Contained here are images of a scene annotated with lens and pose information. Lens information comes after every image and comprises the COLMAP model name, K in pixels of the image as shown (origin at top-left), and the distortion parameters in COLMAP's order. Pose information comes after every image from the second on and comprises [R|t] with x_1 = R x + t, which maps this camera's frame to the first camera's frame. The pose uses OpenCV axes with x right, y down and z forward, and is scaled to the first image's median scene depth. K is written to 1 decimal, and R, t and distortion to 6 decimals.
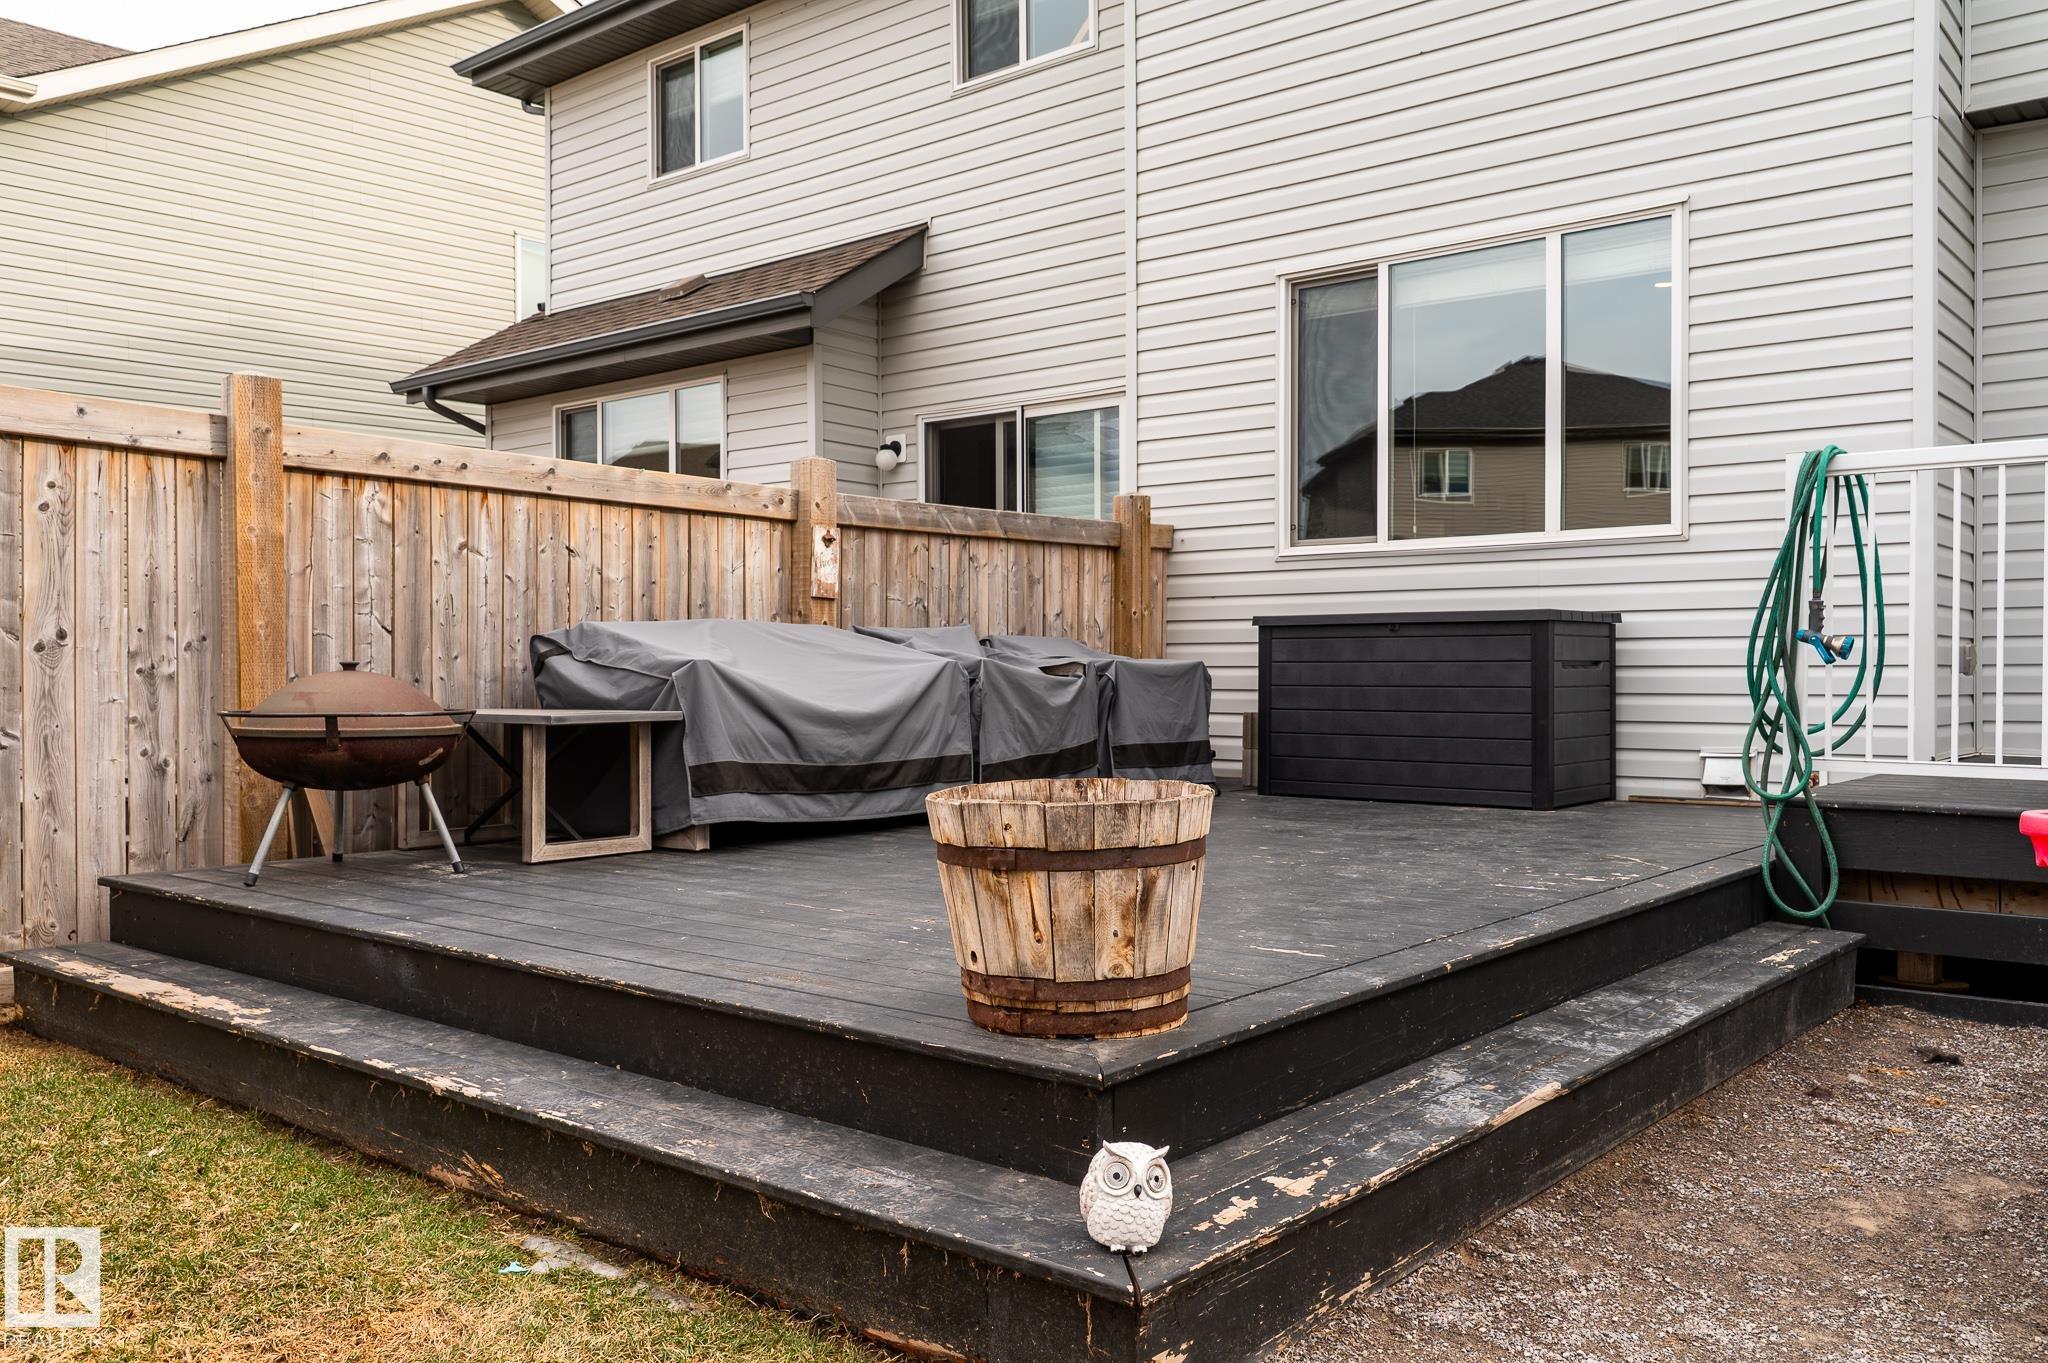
lens RADIAL K [[1623.9, 0, 1024.0], [0, 1623.9, 681.5], [0, 0, 1]] dist [0.000684, -0.000559]
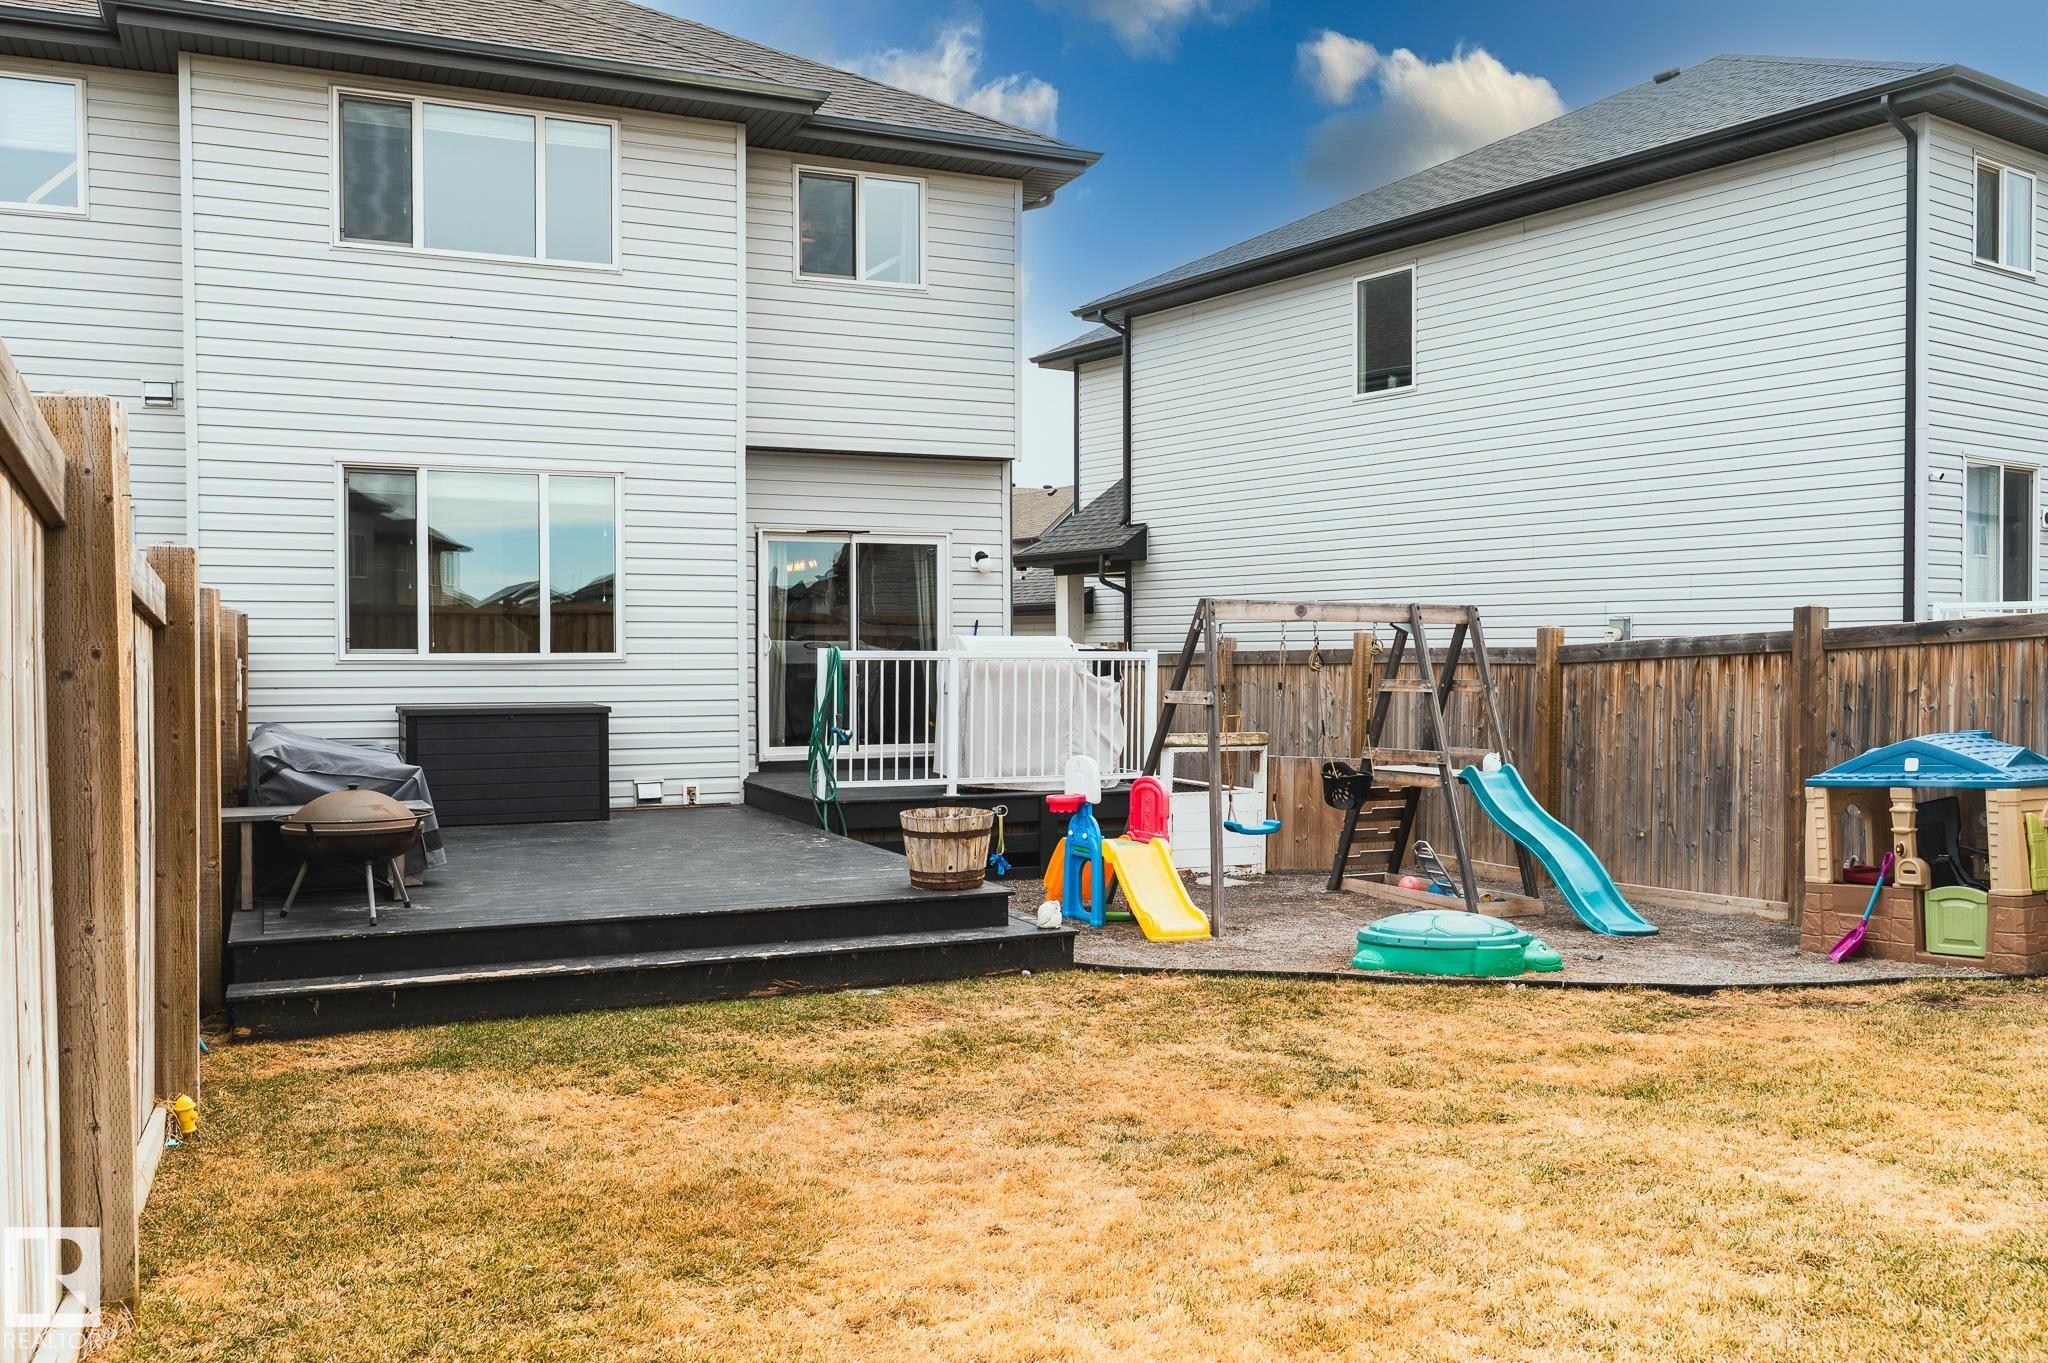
lens RADIAL K [[1698.3, 0, 1024.0], [0, 1698.3, 681.5], [0, 0, 1]] dist [-0.000412, -0.003527]
pose [[0.441524, -0.014313, 0.897135, -1.143367], [0.009797, 0.999890, 0.011131, -0.088211], [-0.897196, 0.003875, 0.441616, -0.226698]]
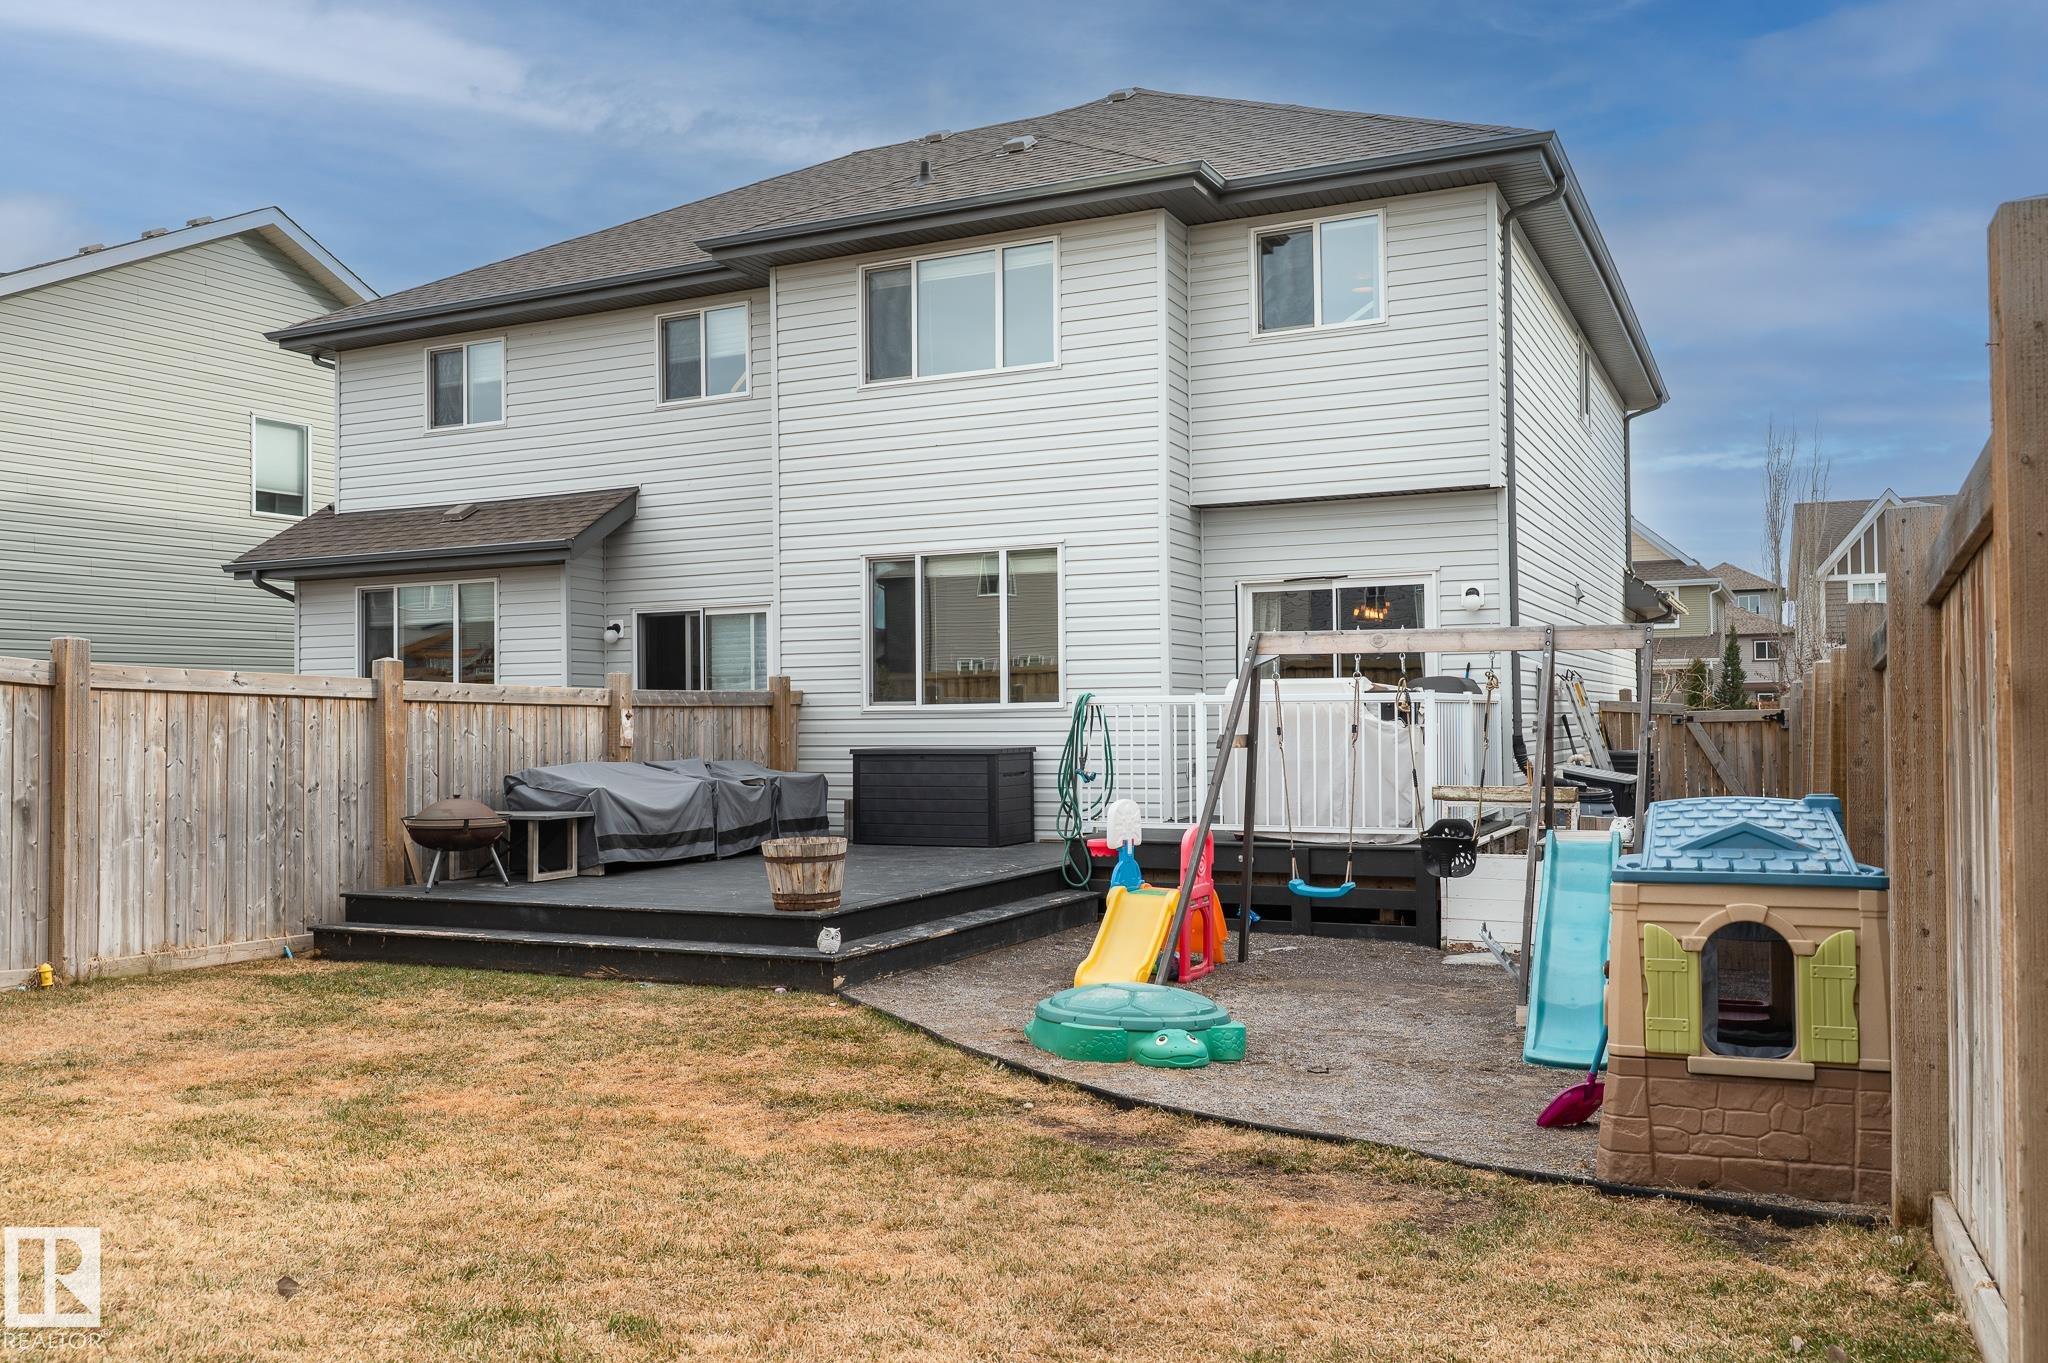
lens RADIAL K [[1623.9, 0, 1024.0], [0, 1623.9, 681.5], [0, 0, 1]] dist [0.000684, -0.000559]
pose [[0.967227, -0.002182, 0.253905, -0.159522], [0.011229, 0.999352, -0.034188, -0.058773], [-0.253666, 0.035919, 0.966625, -0.984892]]
